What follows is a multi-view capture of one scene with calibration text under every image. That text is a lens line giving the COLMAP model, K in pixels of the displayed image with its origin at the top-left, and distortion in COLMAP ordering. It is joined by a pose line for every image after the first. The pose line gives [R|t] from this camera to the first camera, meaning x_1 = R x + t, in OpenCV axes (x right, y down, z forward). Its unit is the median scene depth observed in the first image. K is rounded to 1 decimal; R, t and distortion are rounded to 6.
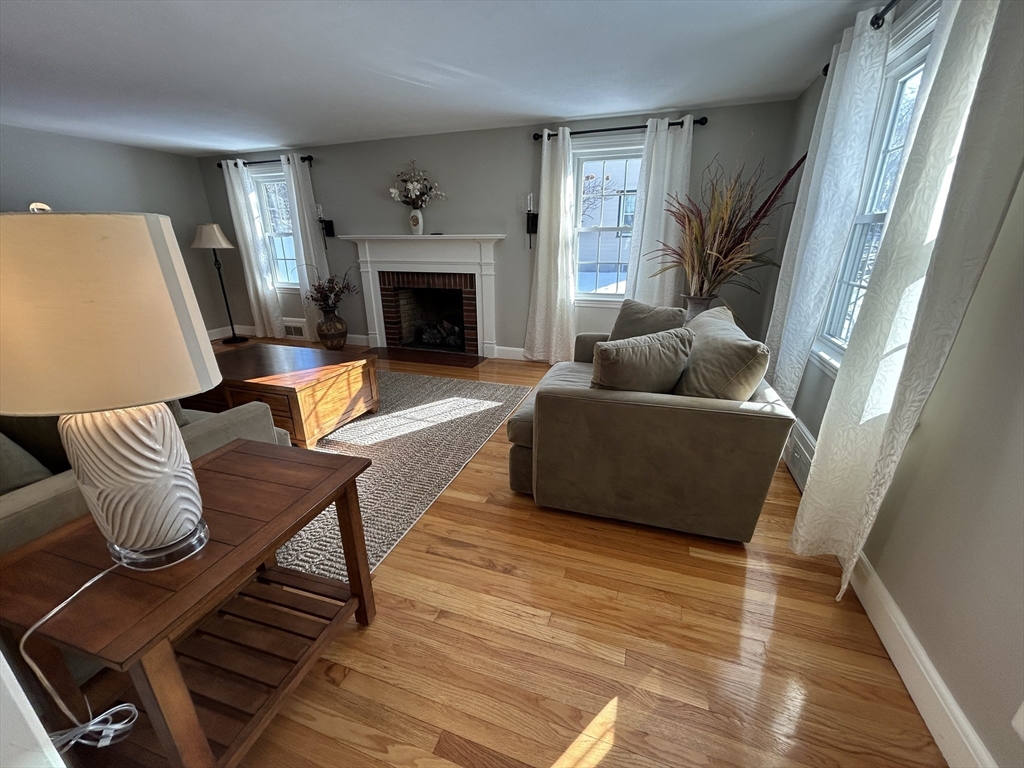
lens RADIAL K [[411.3, 0, 513.7], [0, 411.3, 380.7], [0, 0, 1]] dist [-0.001759, 0.001074]
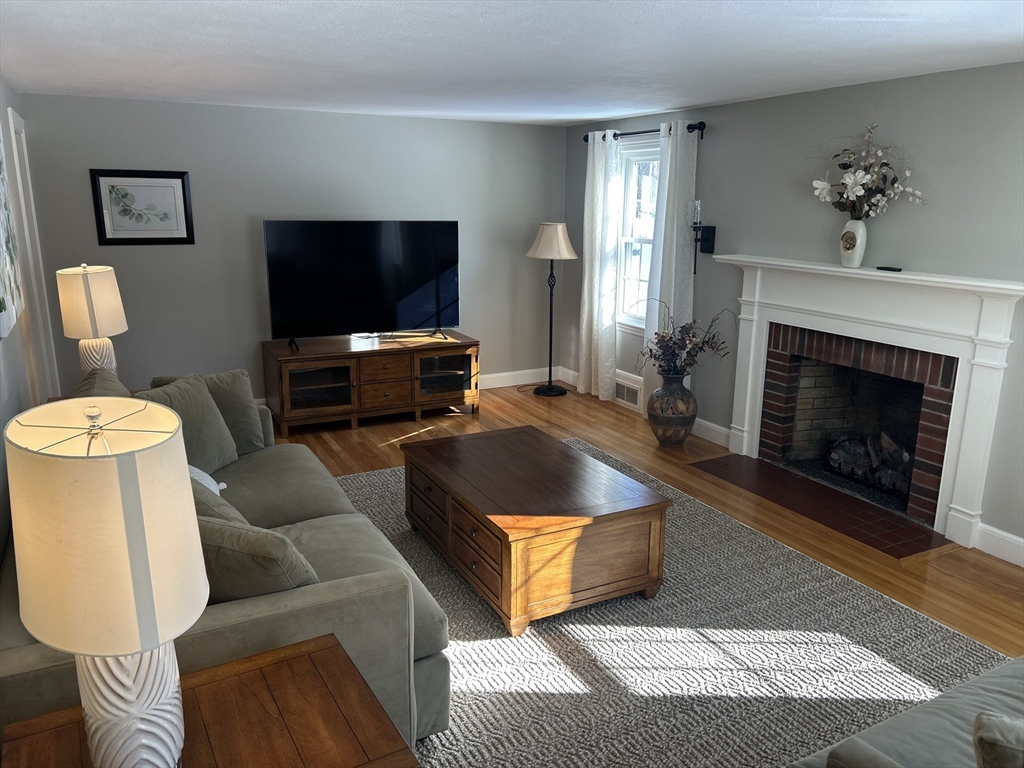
lens RADIAL K [[766.7, 0, 519.5], [0, 766.7, 396.6], [0, 0, 1]] dist [0.088248, -0.126947]
pose [[0.736674, 0.183208, -0.650958, 0.112235], [-0.235655, 0.971813, 0.006826, -0.104779], [0.633860, 0.148373, 0.759083, 0.037696]]
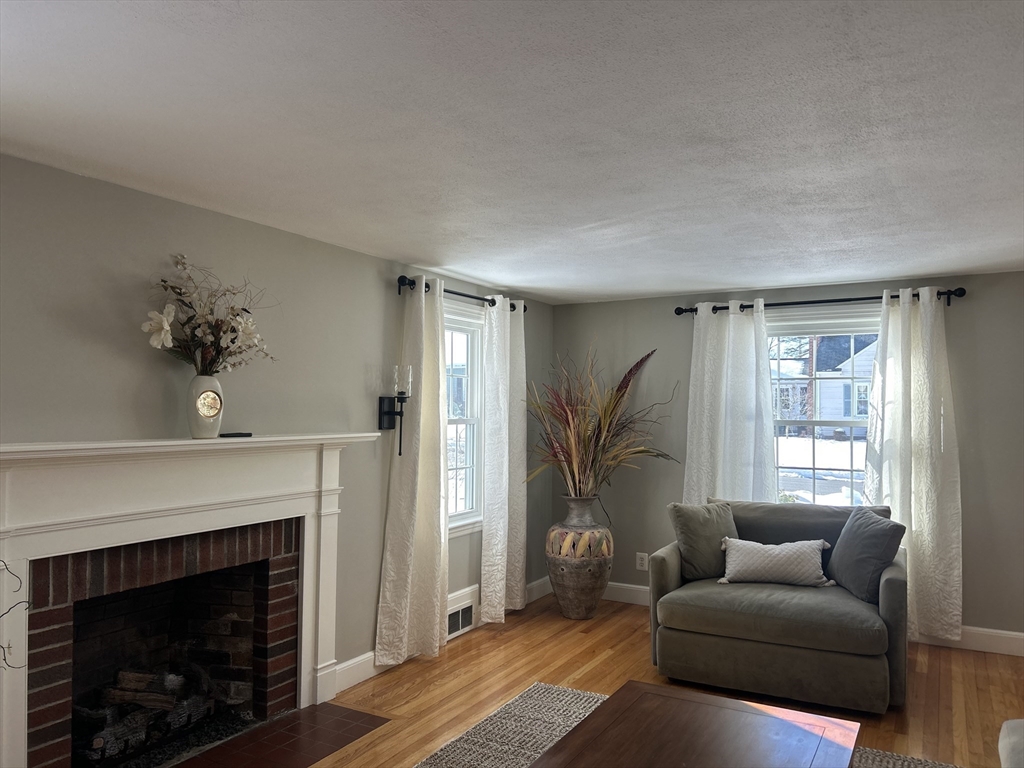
lens RADIAL K [[769.4, 0, 516.1], [0, 769.4, 387.8], [0, 0, 1]] dist [0.051199, -0.059710]
pose [[0.172137, 0.032033, 0.984552, -0.847361], [0.318467, 0.943989, -0.086393, -0.235037], [-0.932174, 0.328419, 0.152294, 0.583718]]
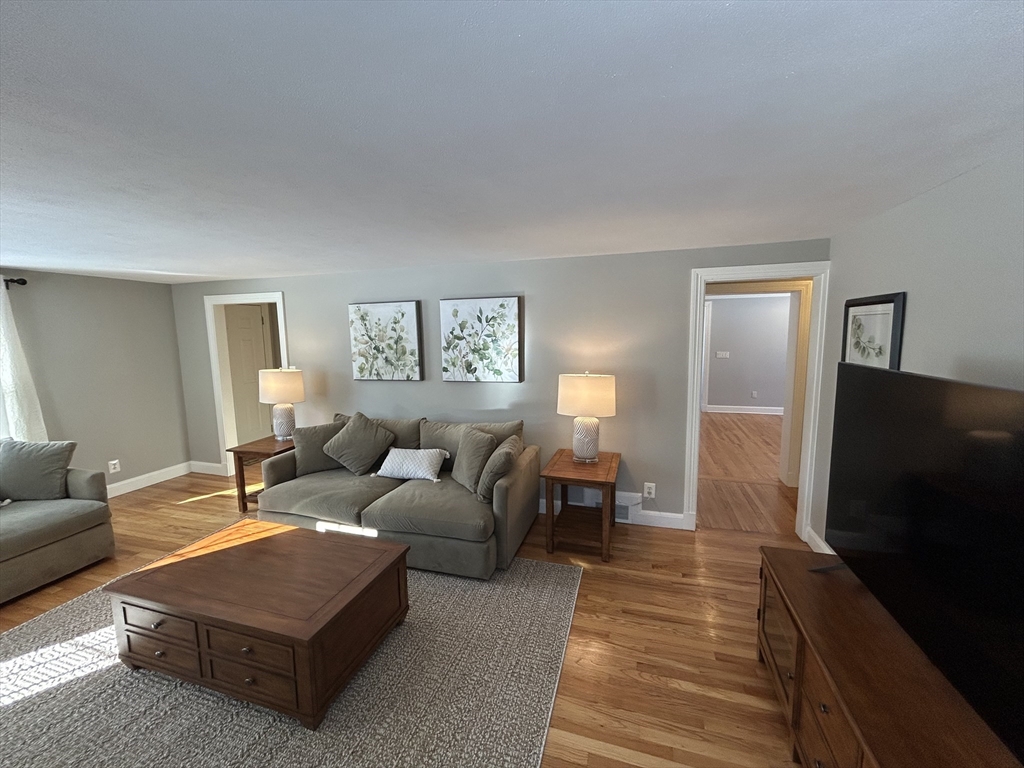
lens RADIAL K [[411.3, 0, 513.7], [0, 411.3, 380.7], [0, 0, 1]] dist [-0.001759, 0.001074]
pose [[-0.998905, 0.028373, -0.037203, -0.639095], [0.009218, 0.898907, 0.438042, -0.421180], [0.045871, 0.437220, -0.898184, 0.982320]]
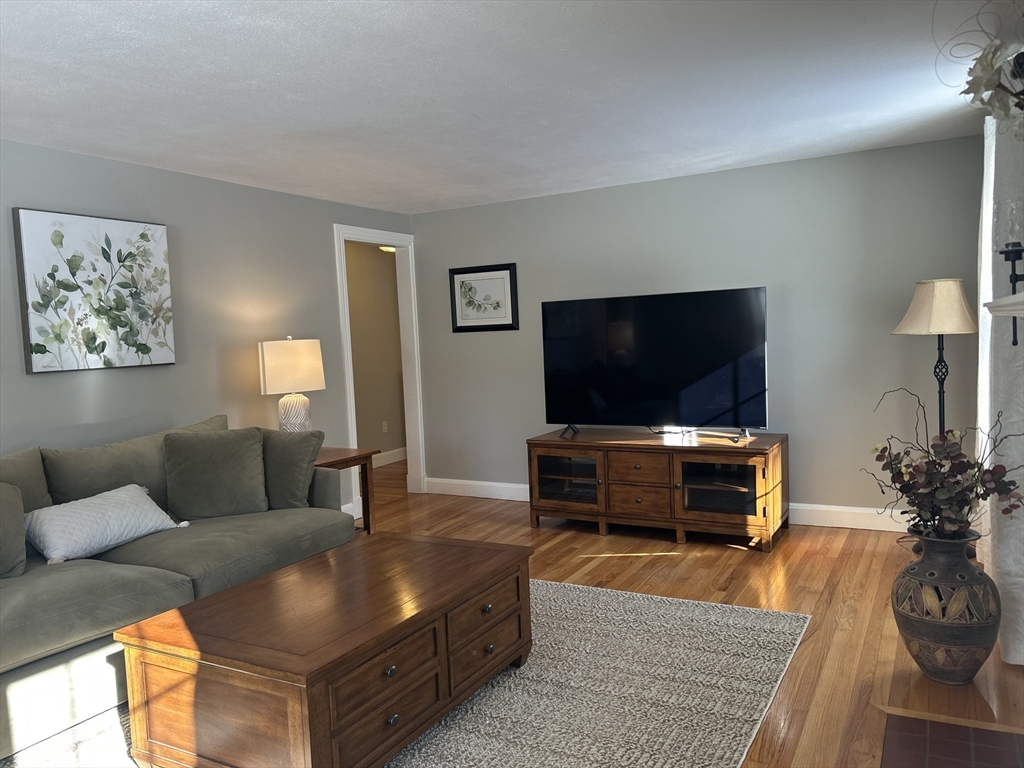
lens RADIAL K [[766.6, 0, 511.0], [0, 766.6, 388.5], [0, 0, 1]] dist [0.086516, -0.128059]
pose [[-0.172736, 0.083457, -0.981426, 0.156304], [-0.280150, 0.951088, 0.130185, -0.275136], [0.944287, 0.297434, -0.140907, 0.788479]]
